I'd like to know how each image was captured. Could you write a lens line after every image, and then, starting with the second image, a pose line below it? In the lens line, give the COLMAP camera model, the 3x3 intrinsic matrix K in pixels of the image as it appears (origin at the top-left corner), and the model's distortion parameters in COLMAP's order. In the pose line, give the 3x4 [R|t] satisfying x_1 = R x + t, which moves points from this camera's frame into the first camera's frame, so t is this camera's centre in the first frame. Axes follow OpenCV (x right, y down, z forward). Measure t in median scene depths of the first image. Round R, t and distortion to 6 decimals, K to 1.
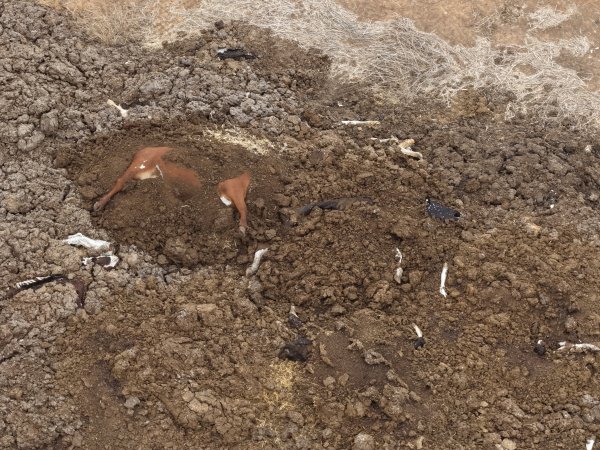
lens RADIAL K [[3261.9, 0, 315.2], [0, 3261.9, 225.5], [0, 0, 1]] dist [0.623455, -2.431472]
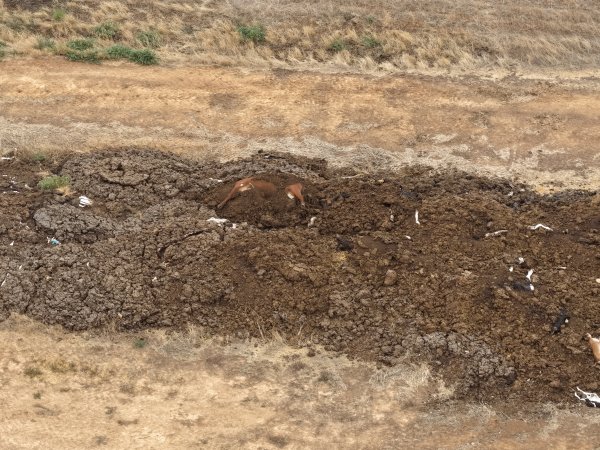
lens RADIAL K [[3261.9, 0, 315.2], [0, 3261.9, 225.5], [0, 0, 1]] dist [0.623455, -2.431472]
pose [[0.989001, -0.064680, 0.133019, -0.259383], [0.108308, 0.929153, -0.353476, 0.658238], [-0.100732, 0.363995, 0.925938, -0.679752]]
